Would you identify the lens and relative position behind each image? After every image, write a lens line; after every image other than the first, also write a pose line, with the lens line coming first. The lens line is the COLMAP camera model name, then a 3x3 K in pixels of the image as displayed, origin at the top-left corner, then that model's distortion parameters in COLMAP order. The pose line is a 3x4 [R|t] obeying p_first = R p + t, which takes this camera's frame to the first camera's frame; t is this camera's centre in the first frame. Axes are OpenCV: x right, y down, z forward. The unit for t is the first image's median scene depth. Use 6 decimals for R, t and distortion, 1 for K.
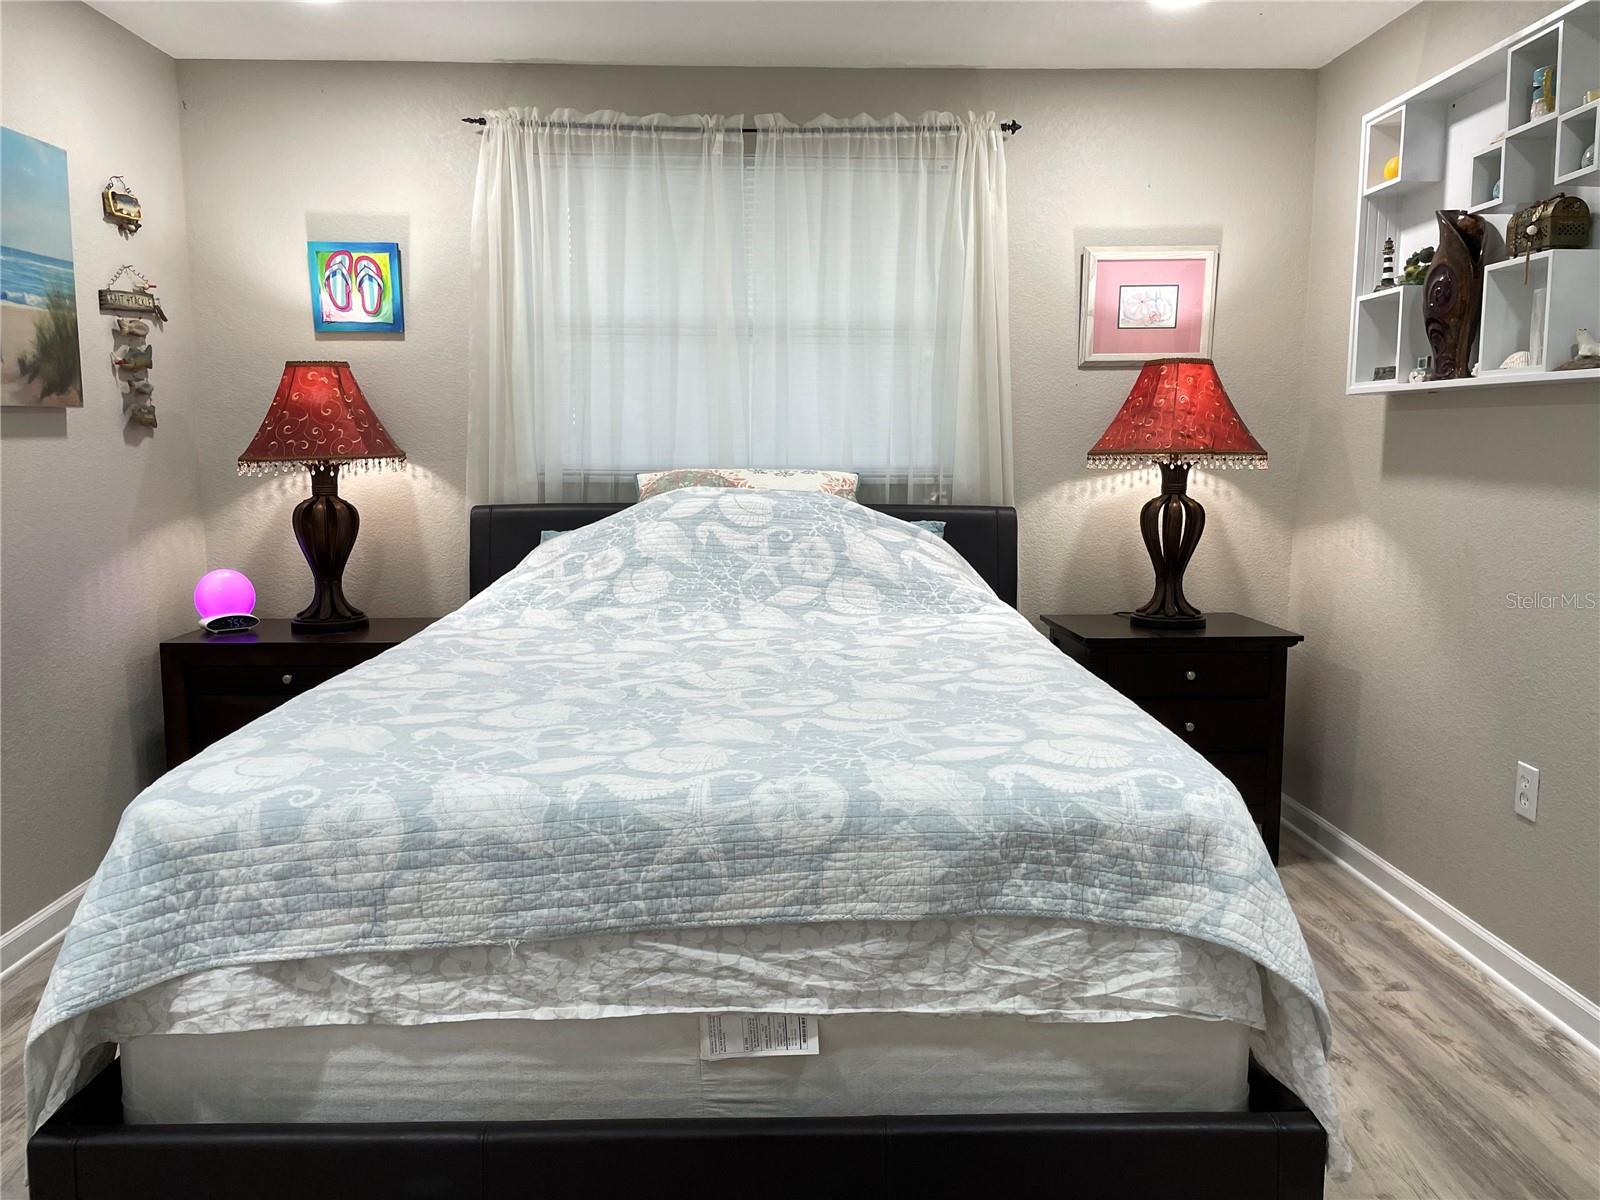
lens RADIAL K [[1210.7, 0, 798.2], [0, 1210.7, 597.7], [0, 0, 1]] dist [0.079466, -0.102108]
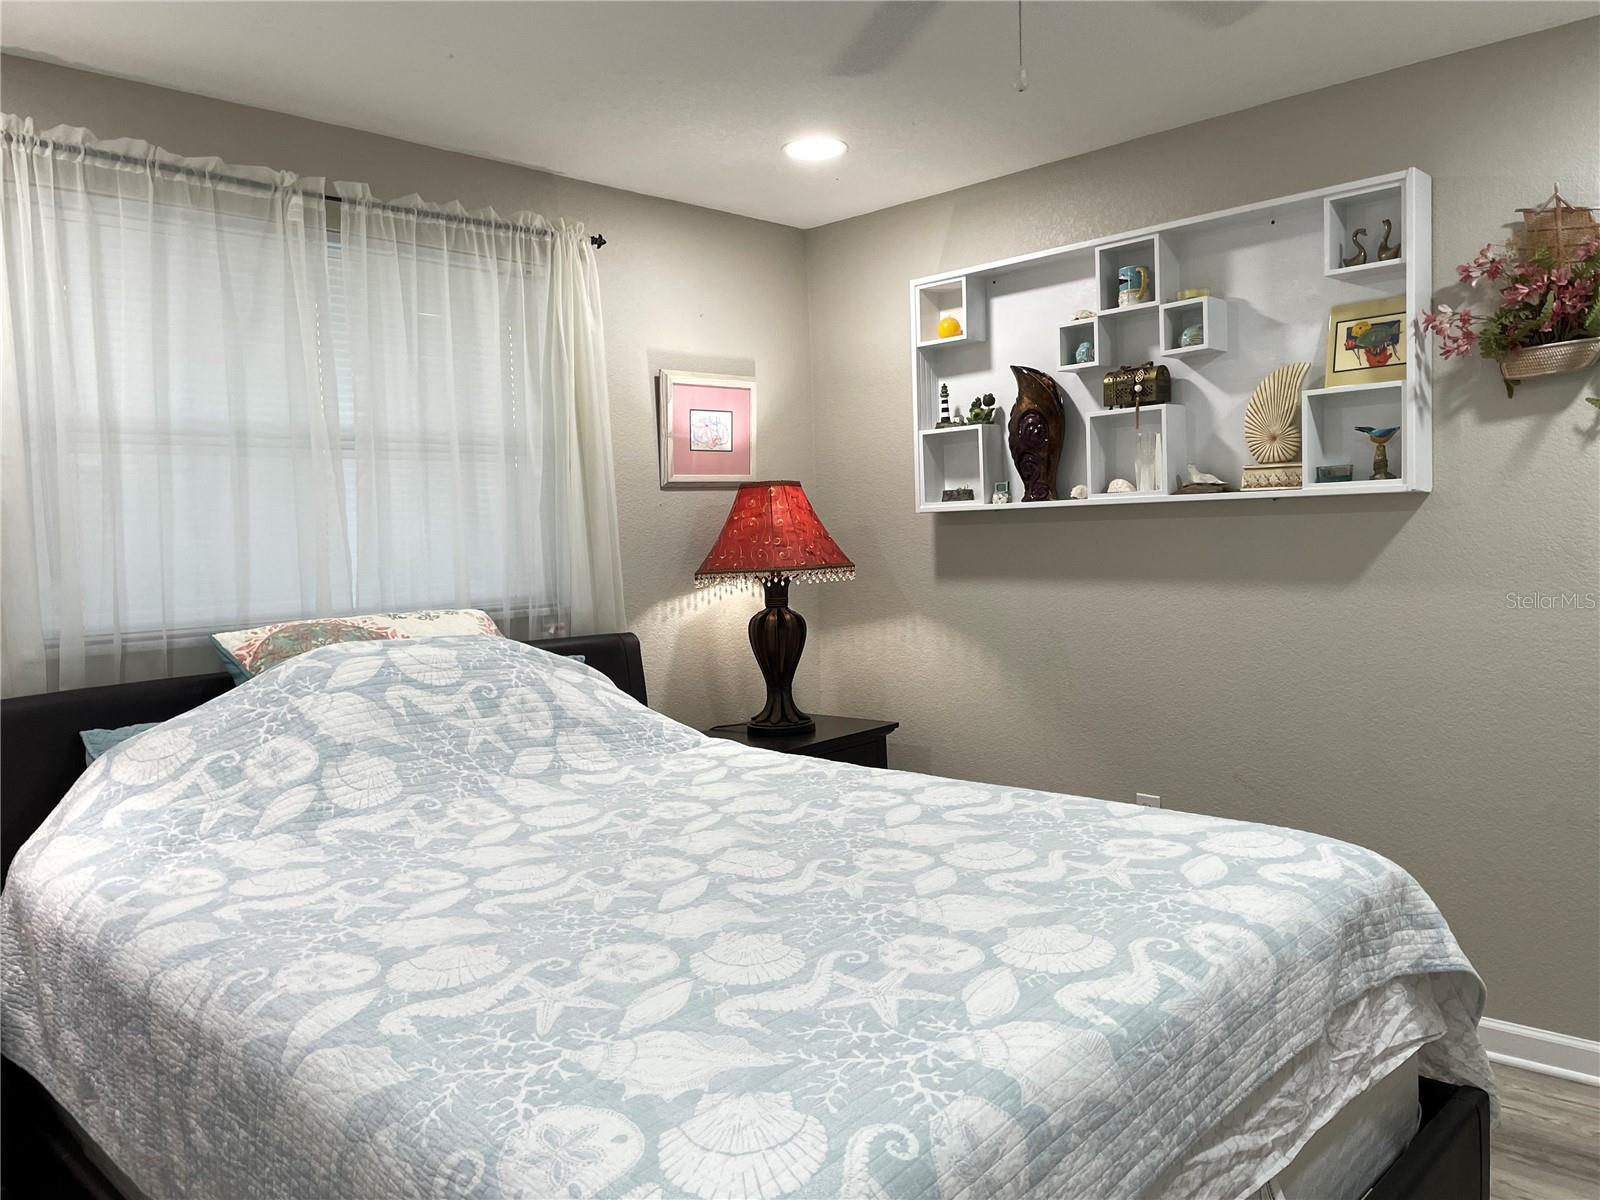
lens RADIAL K [[1210.7, 0, 808.7], [0, 1210.7, 611.2], [0, 0, 1]] dist [0.079466, -0.102108]
pose [[0.705070, -0.076959, 0.704949, -0.410026], [0.129135, 0.991406, -0.020926, -0.055803], [-0.697281, 0.105788, 0.708949, 0.238327]]
